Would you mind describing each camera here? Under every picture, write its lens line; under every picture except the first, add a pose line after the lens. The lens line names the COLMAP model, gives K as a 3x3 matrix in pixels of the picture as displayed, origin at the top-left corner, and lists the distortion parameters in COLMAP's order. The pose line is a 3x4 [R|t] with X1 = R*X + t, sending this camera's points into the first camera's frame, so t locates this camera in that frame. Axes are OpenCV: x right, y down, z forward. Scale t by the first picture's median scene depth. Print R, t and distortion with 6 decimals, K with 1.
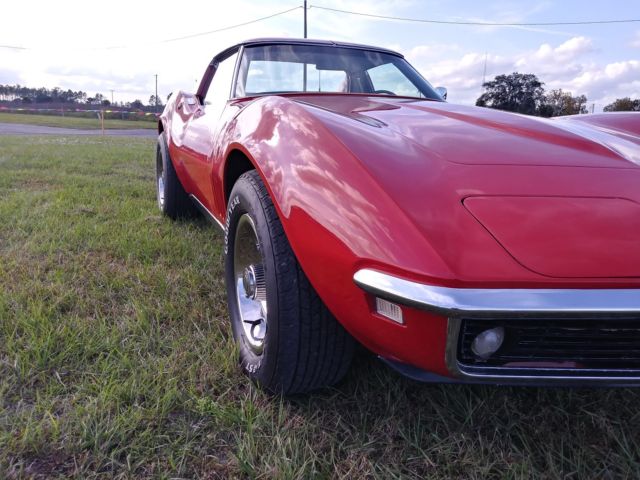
lens RADIAL K [[513.0, 0, 324.2], [0, 513.0, 240.5], [0, 0, 1]] dist [0.033276, -0.071930]
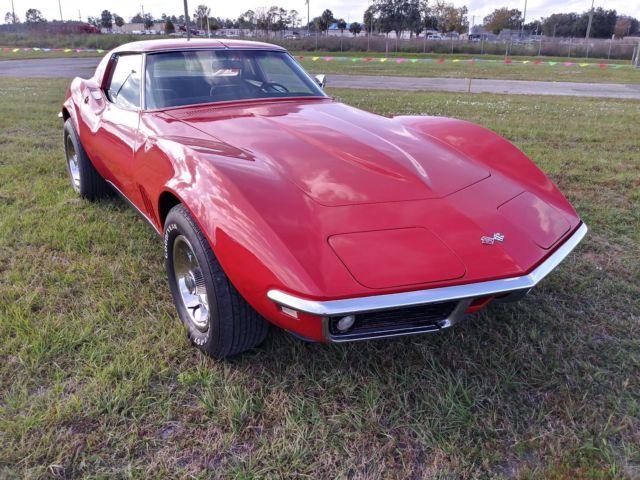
lens RADIAL K [[513.0, 0, 318.3], [0, 513.0, 242.3], [0, 0, 1]] dist [0.033276, -0.071930]
pose [[0.980749, -0.096111, 0.169982, -0.031631], [0.068418, 0.984438, 0.161866, -0.239408], [-0.182894, -0.147120, 0.972062, -0.427884]]
